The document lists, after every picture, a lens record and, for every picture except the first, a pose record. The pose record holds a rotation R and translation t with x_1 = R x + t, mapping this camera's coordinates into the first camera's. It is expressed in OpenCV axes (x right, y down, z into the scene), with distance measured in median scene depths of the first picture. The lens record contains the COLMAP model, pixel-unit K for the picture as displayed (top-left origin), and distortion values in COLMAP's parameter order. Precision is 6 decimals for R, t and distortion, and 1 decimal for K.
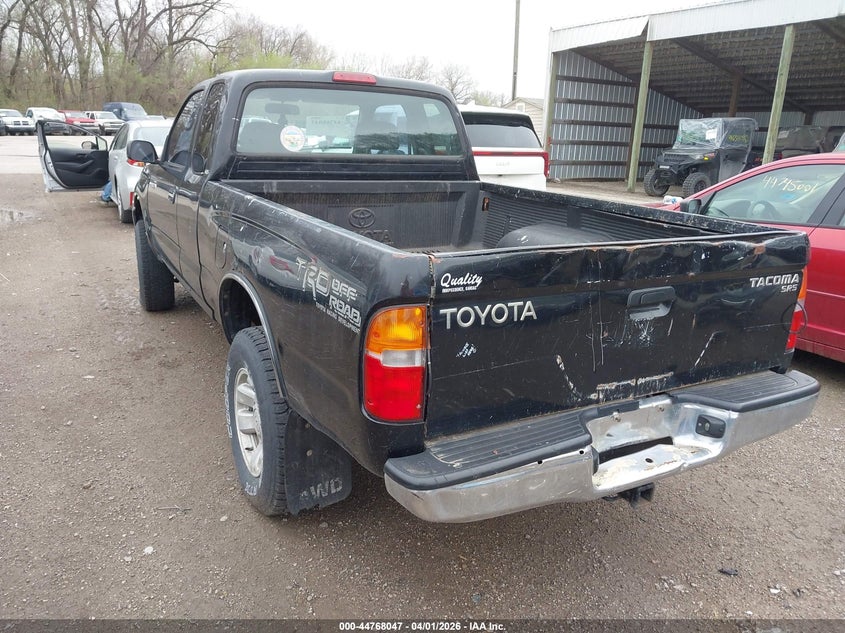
lens RADIAL K [[648.4, 0, 420.4], [0, 648.4, 314.6], [0, 0, 1]] dist [0.053744, -0.007191]
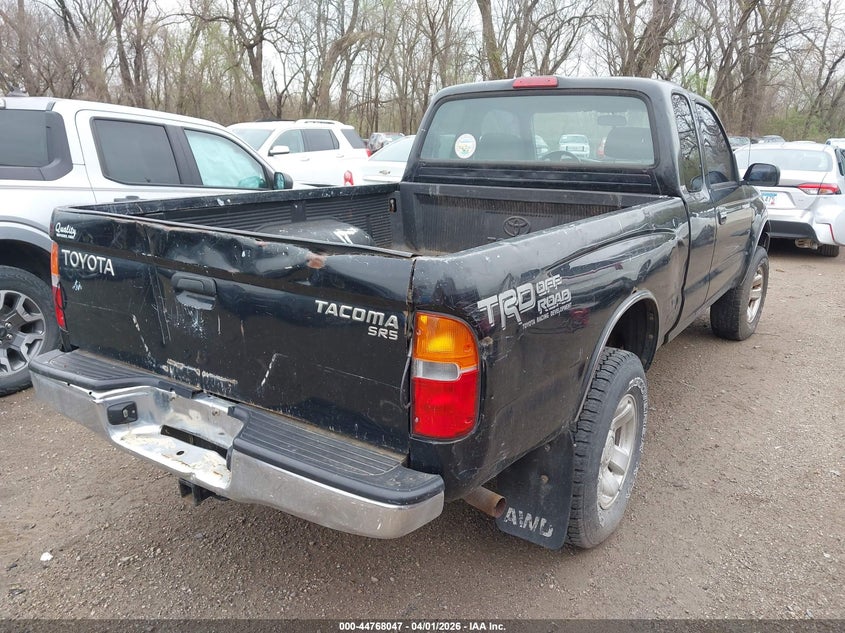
lens RADIAL K [[648.4, 0, 418.1], [0, 648.4, 318.5], [0, 0, 1]] dist [0.053744, -0.007191]
pose [[0.462746, 0.200388, -0.863545, 1.339373], [-0.235841, 0.966840, 0.097978, -0.149672], [0.854544, 0.158321, 0.494661, 0.810971]]
